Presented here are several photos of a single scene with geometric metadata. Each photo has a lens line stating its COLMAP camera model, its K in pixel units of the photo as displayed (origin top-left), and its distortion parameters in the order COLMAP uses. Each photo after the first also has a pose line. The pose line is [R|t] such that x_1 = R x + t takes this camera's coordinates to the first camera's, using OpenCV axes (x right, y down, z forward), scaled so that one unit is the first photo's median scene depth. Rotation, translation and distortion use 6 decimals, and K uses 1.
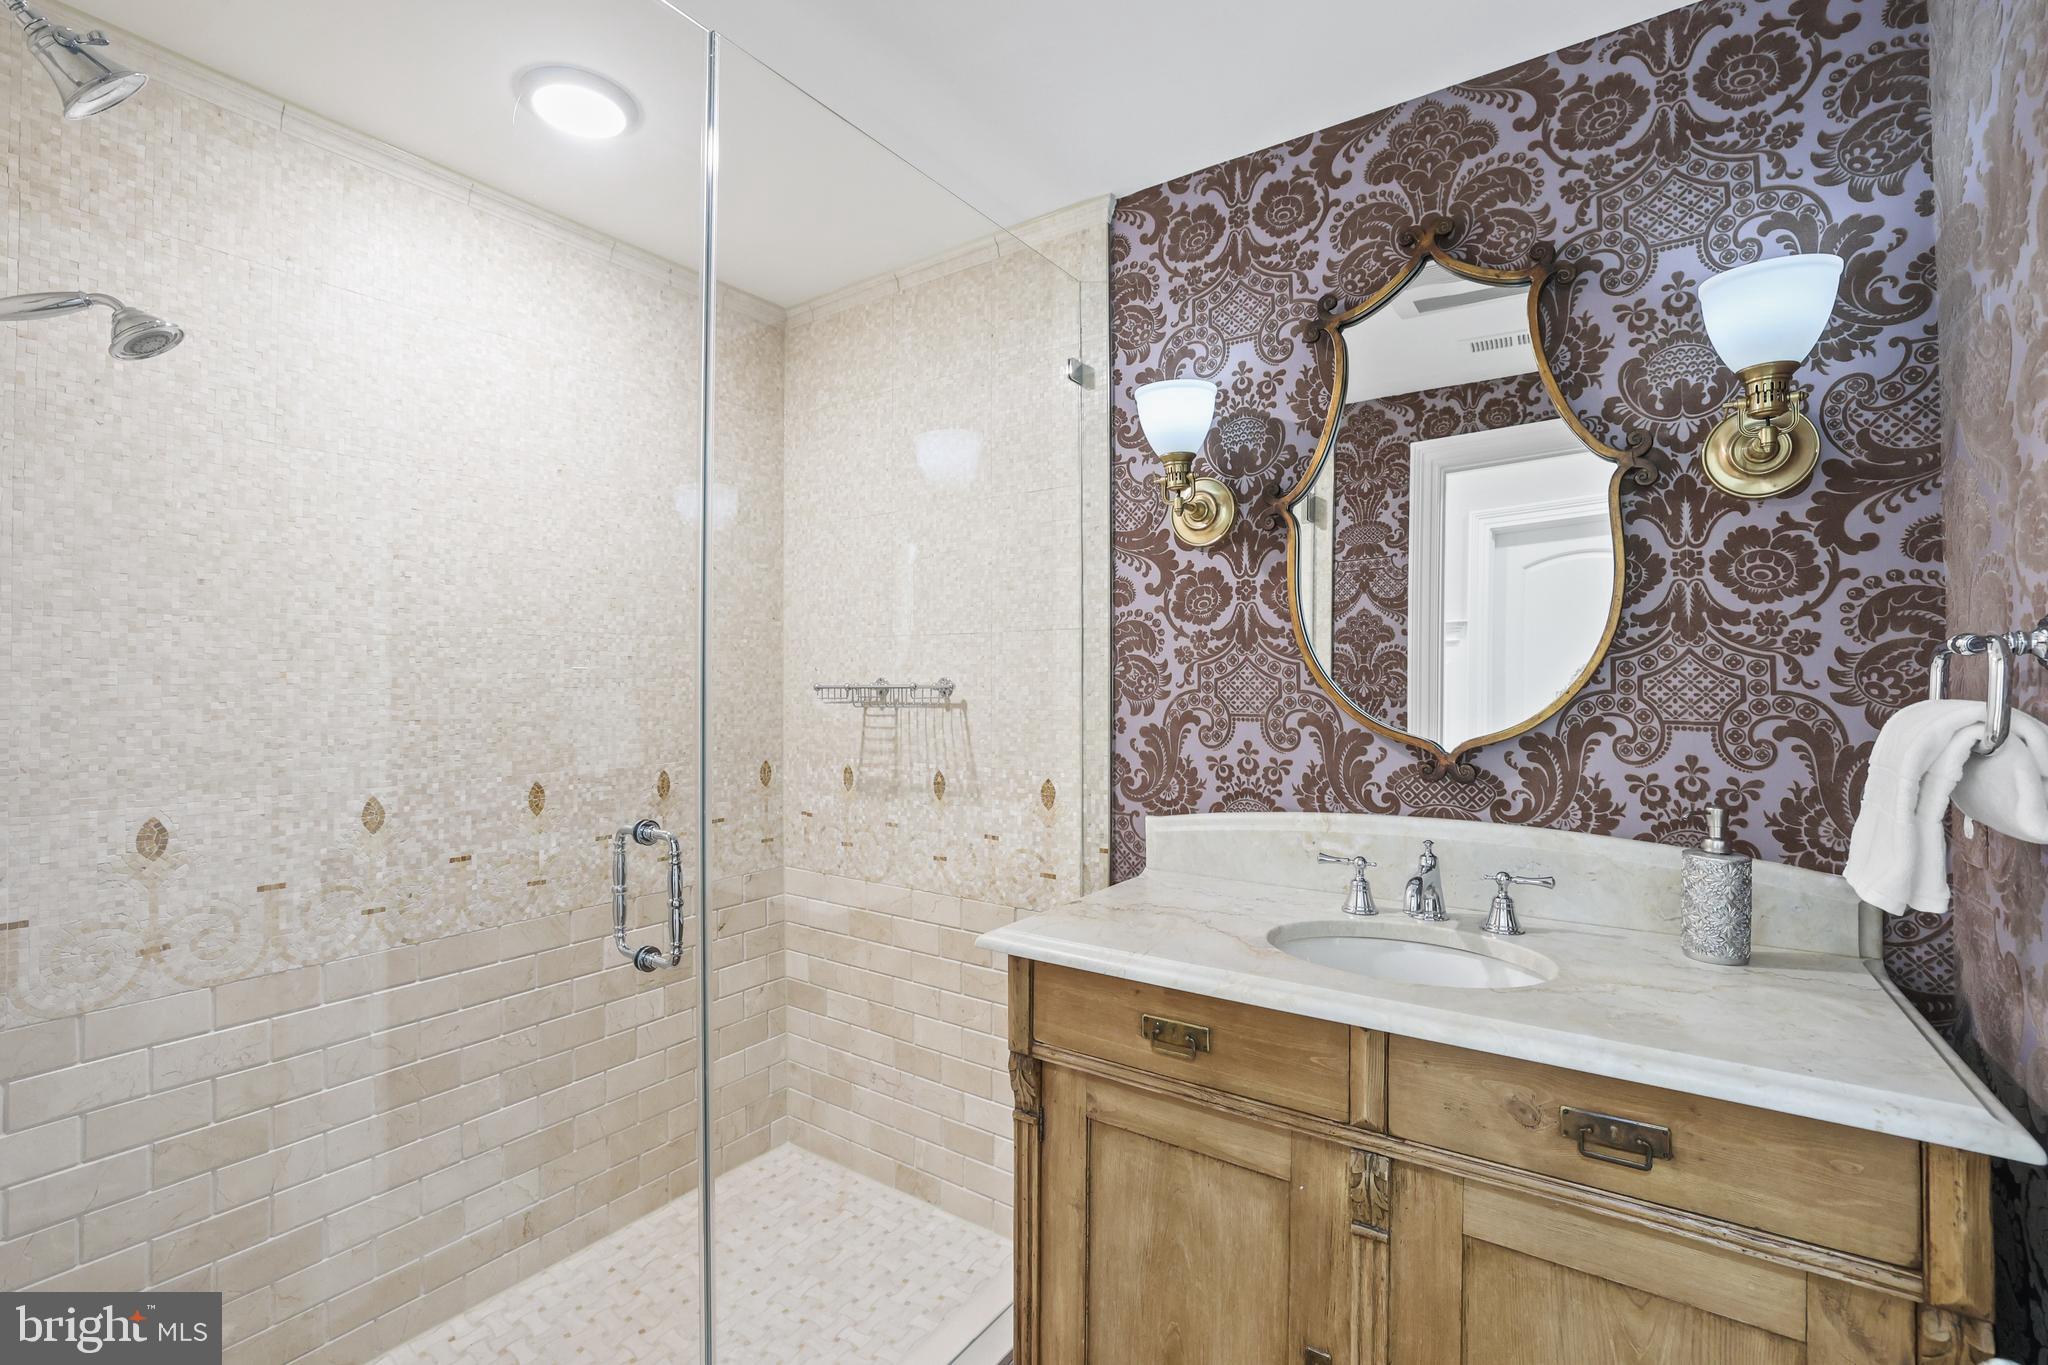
lens RADIAL K [[903.5, 0, 988.8], [0, 903.5, 669.2], [0, 0, 1]] dist [-0.045439, 0.015814]
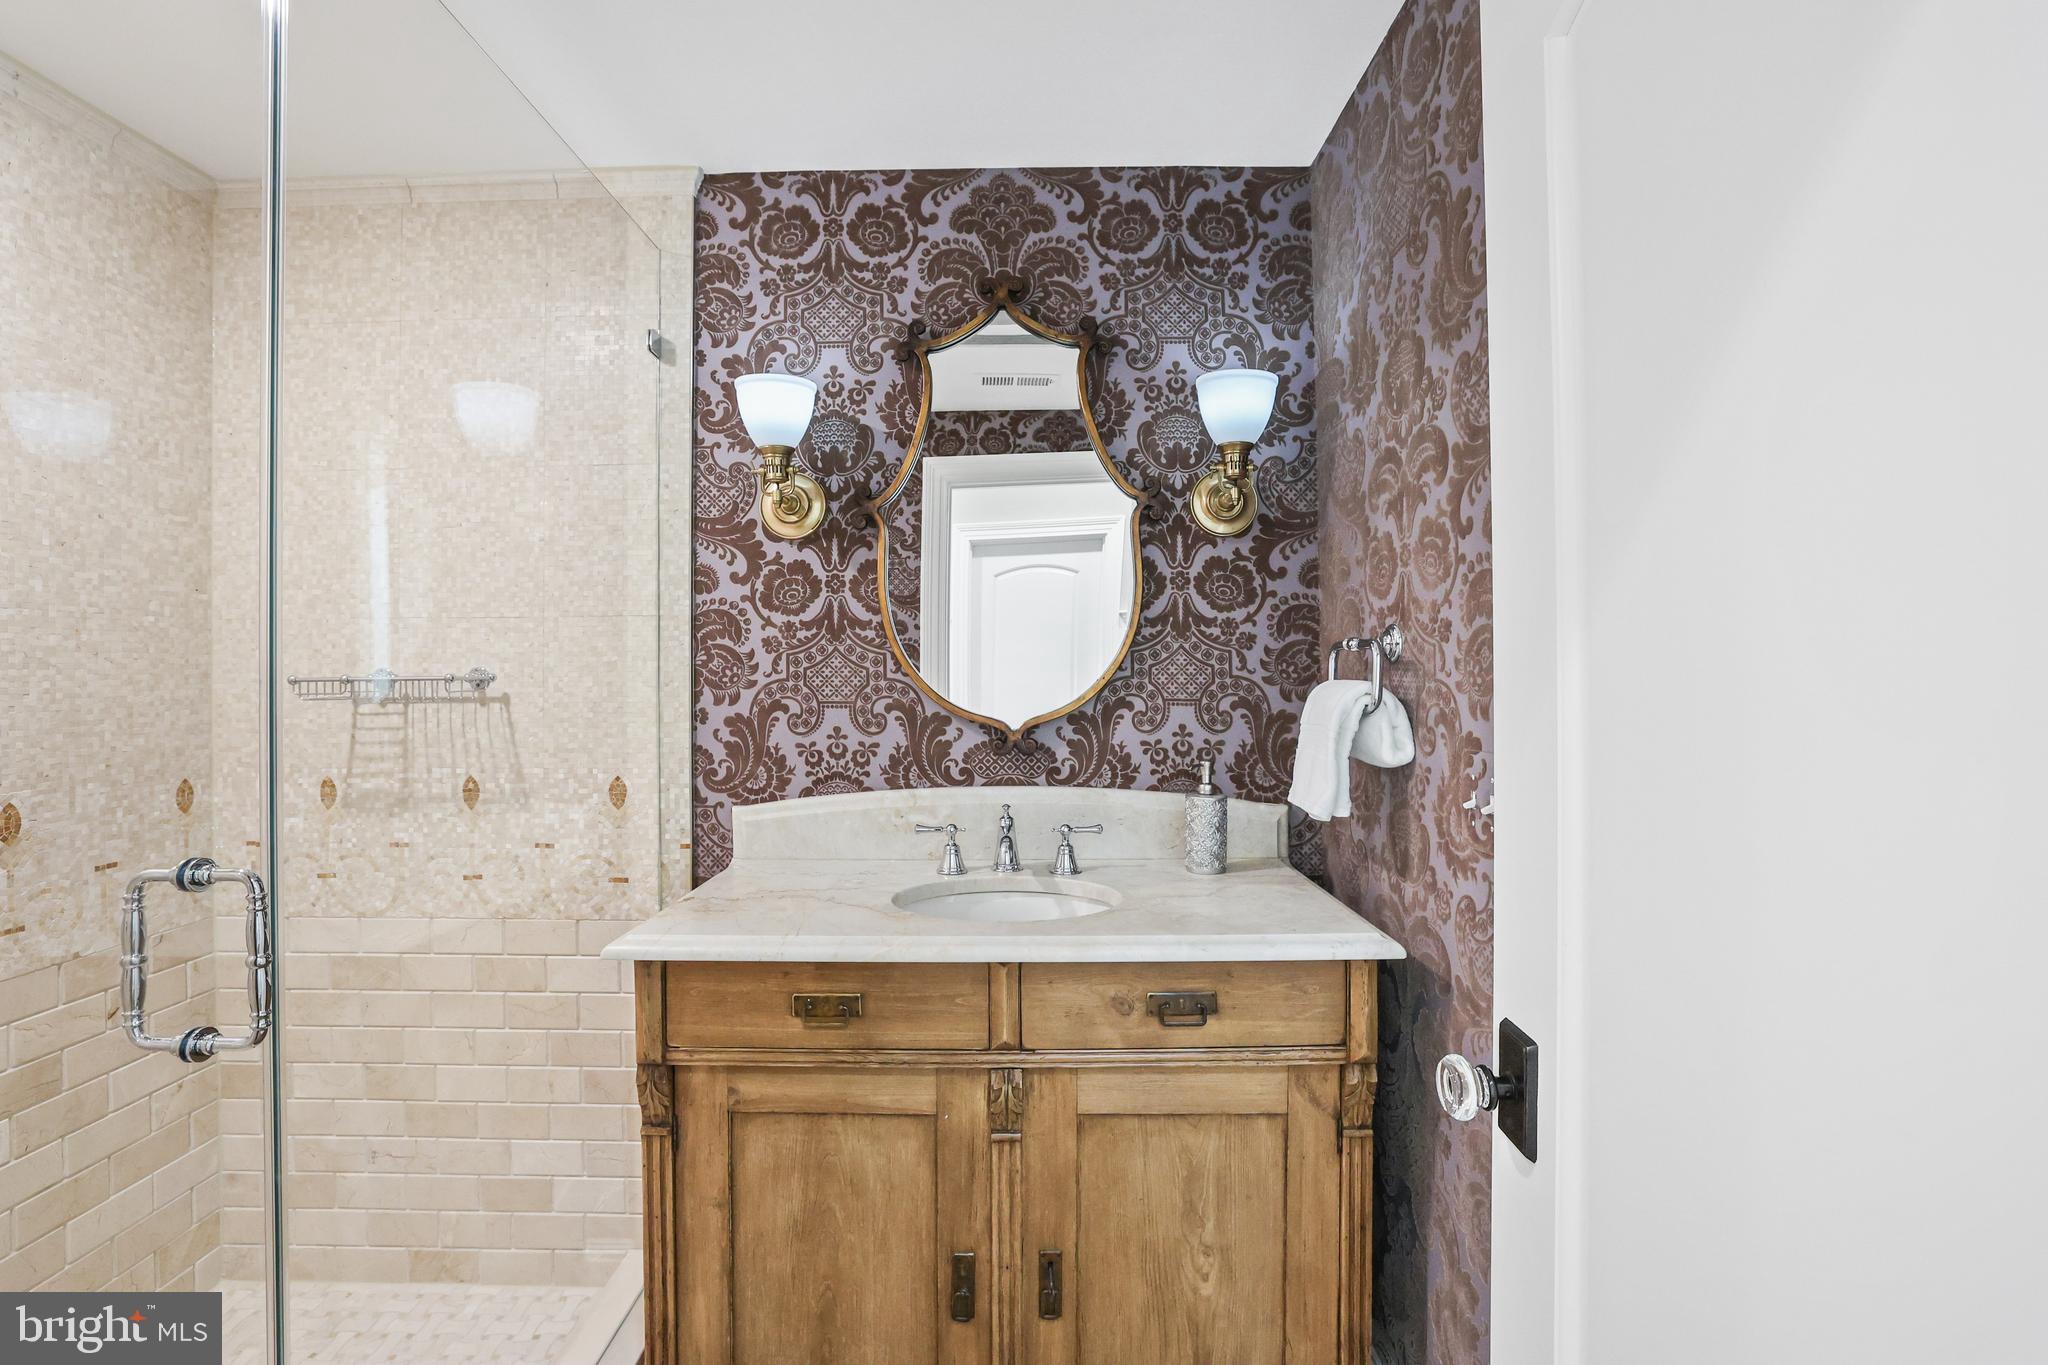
lens RADIAL K [[903.5, 0, 1019.6], [0, 903.5, 666.3], [0, 0, 1]] dist [-0.045439, 0.015814]
pose [[0.825142, -0.000878, 0.564925, -0.172837], [-0.003075, 0.999977, 0.006046, 0.002095], [-0.564917, -0.006726, 0.825120, 0.008472]]
